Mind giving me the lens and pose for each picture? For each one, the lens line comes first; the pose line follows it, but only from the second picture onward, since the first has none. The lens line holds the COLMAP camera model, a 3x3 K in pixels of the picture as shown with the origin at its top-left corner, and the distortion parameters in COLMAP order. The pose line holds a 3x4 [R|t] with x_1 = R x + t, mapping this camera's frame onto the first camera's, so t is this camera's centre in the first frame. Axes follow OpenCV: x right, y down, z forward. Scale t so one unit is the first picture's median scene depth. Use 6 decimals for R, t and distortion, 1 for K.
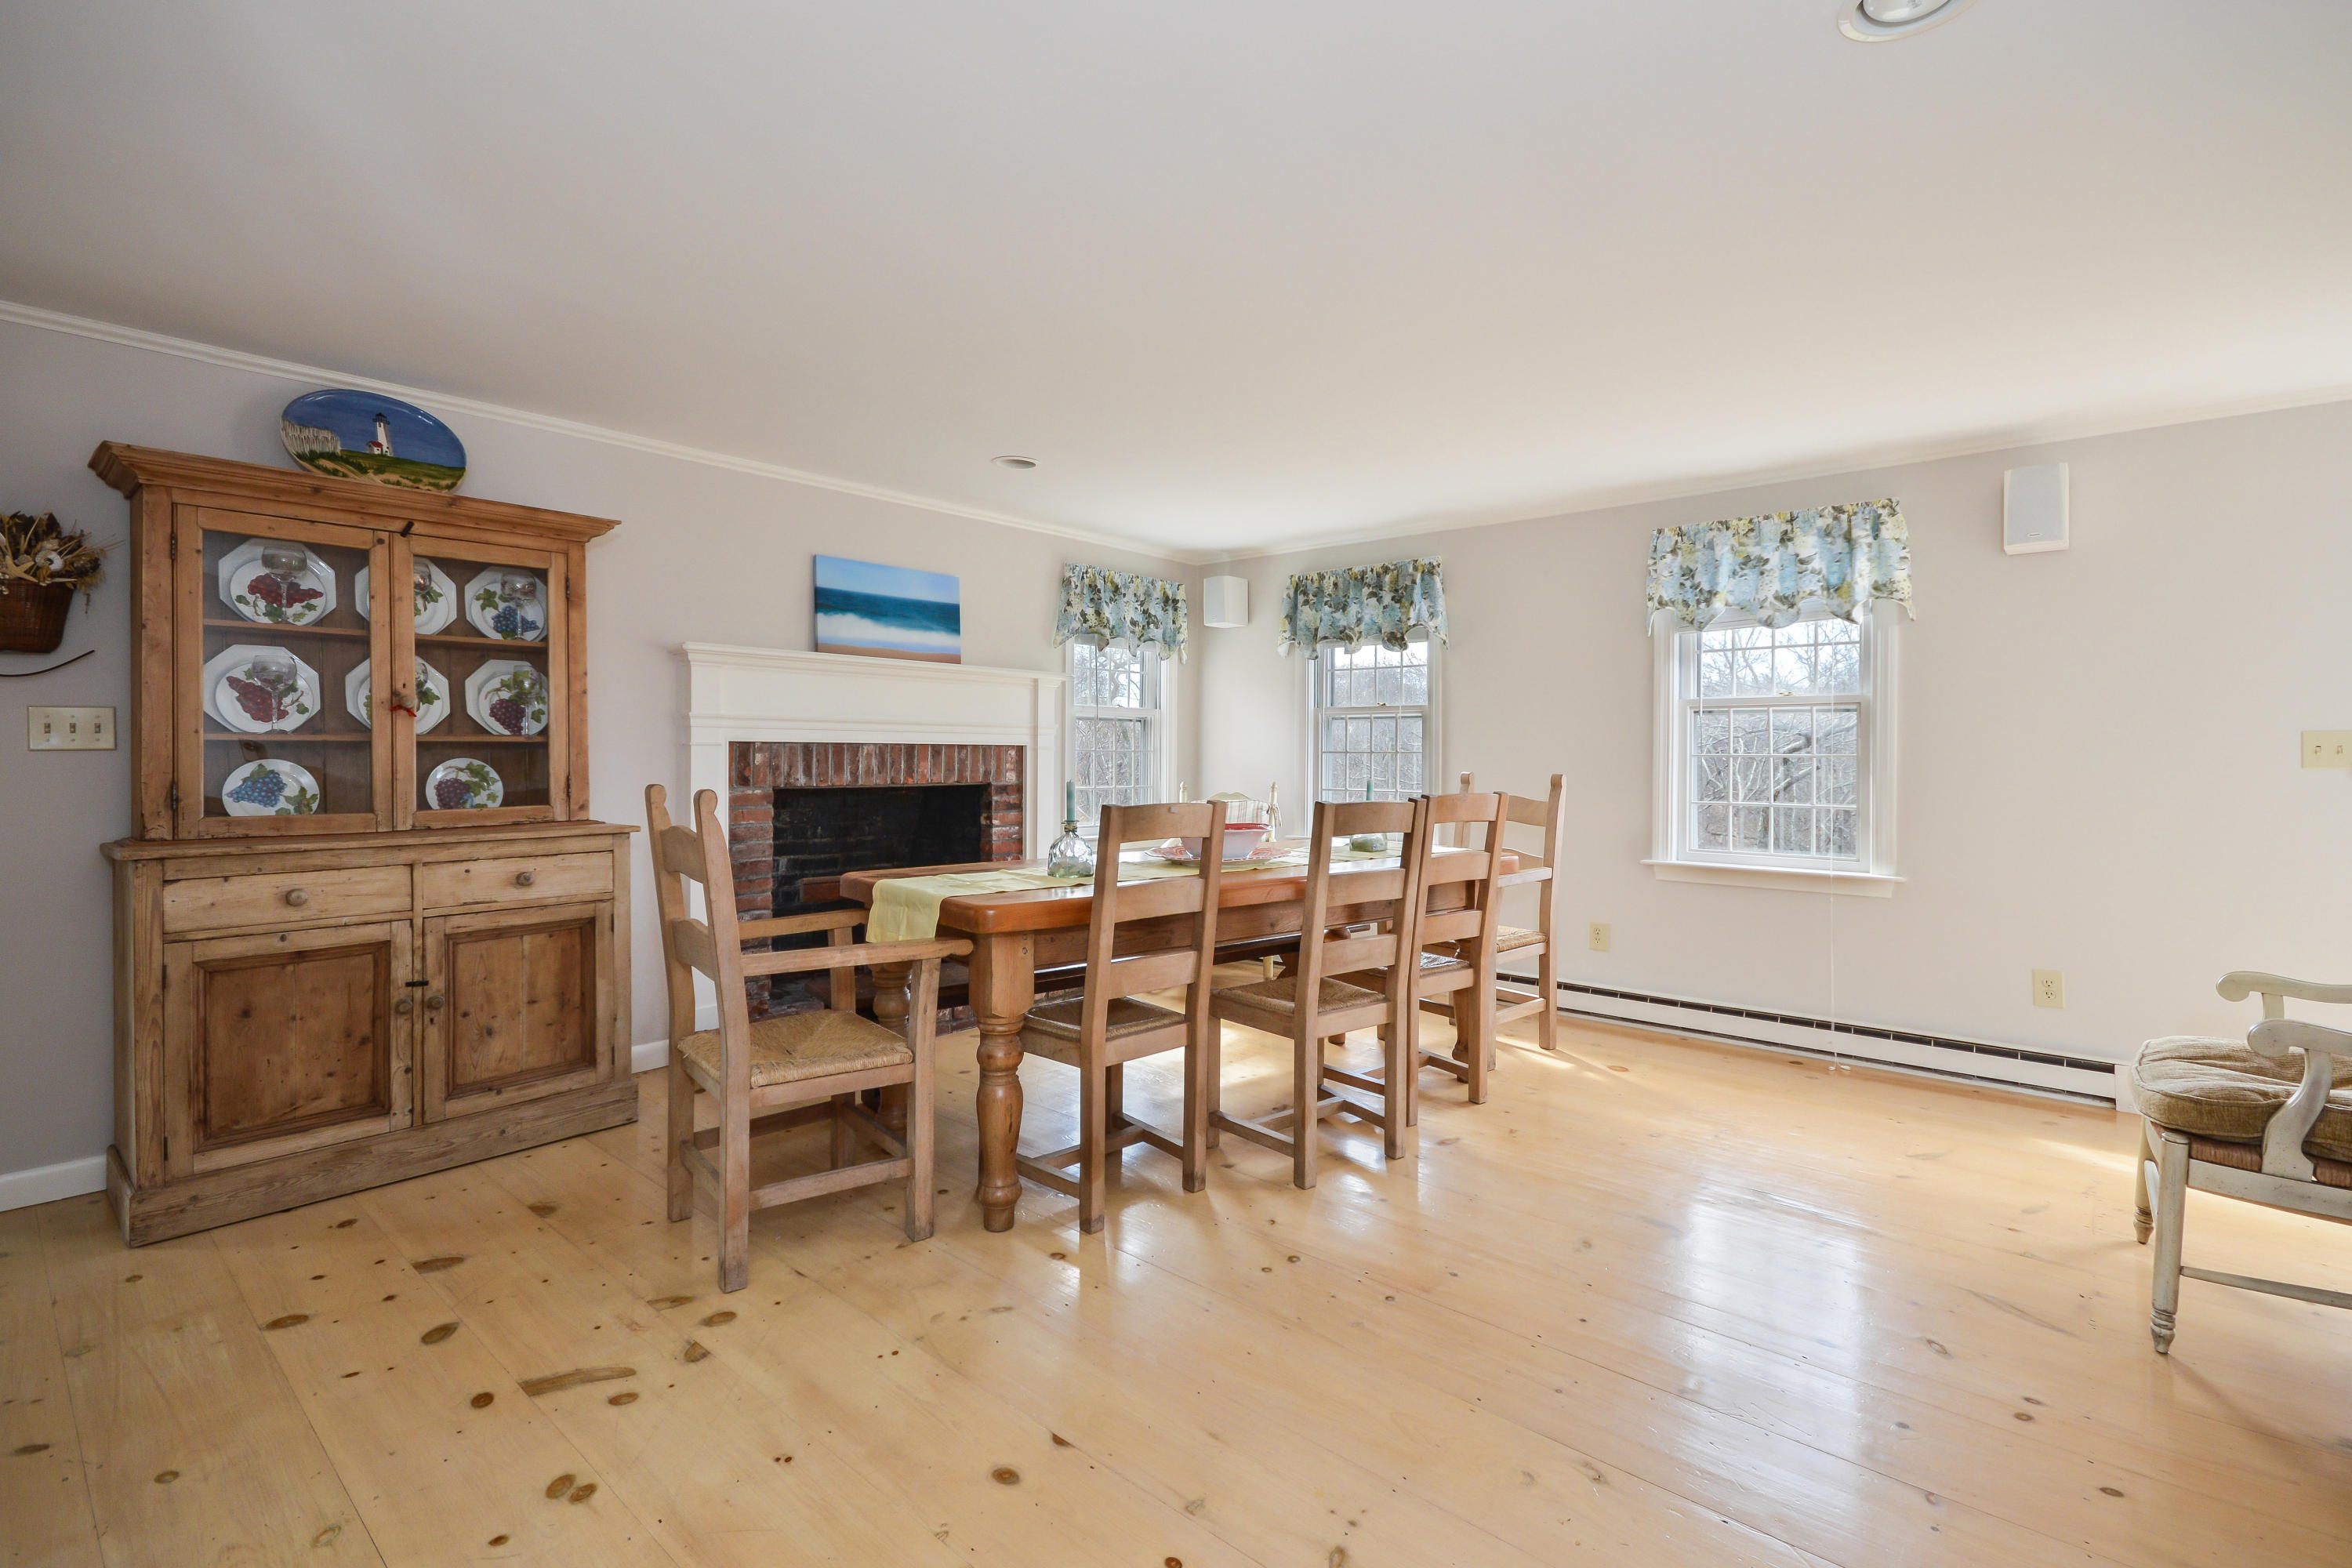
lens RADIAL K [[1063.4, 0, 1171.0], [0, 1063.4, 780.7], [0, 0, 1]] dist [-0.008456, 0.000087]
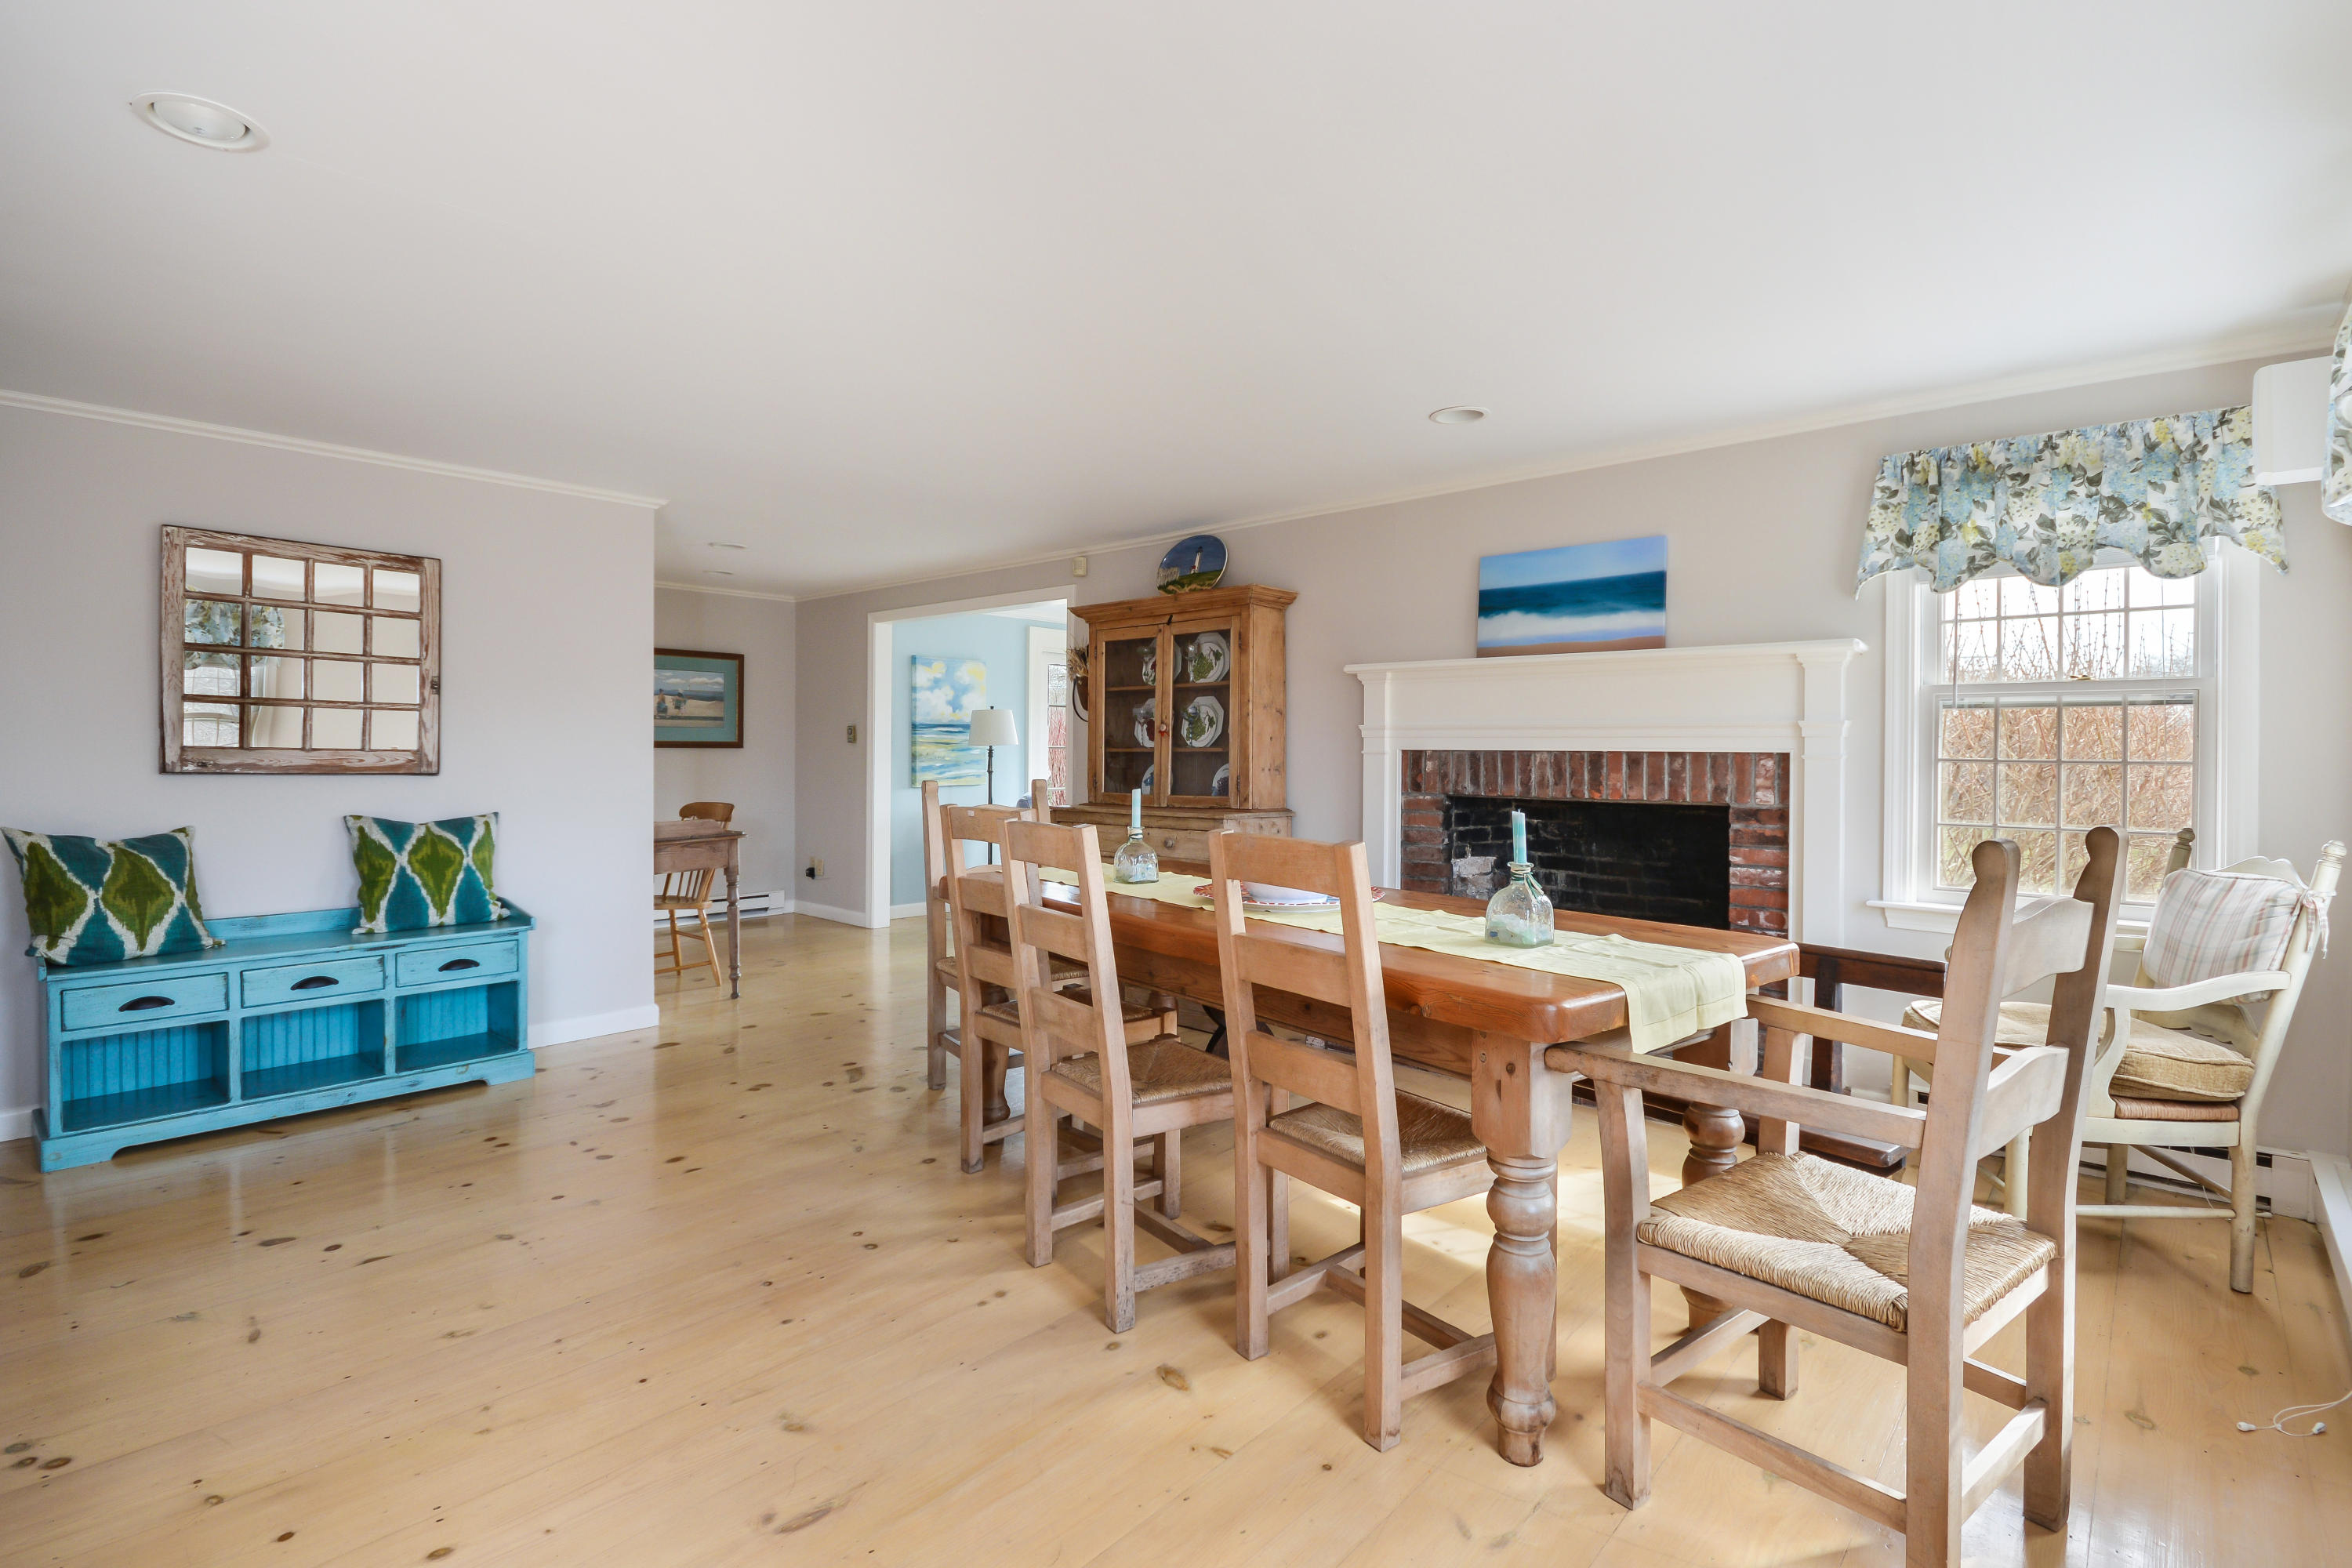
lens RADIAL K [[1063.4, 0, 1171.0], [0, 1063.4, 780.7], [0, 0, 1]] dist [-0.008456, 0.000087]
pose [[-0.003783, 0.024212, -0.999700, 0.595601], [-0.030847, 0.999228, 0.024317, -0.021619], [0.999517, 0.030930, -0.003033, 0.666961]]
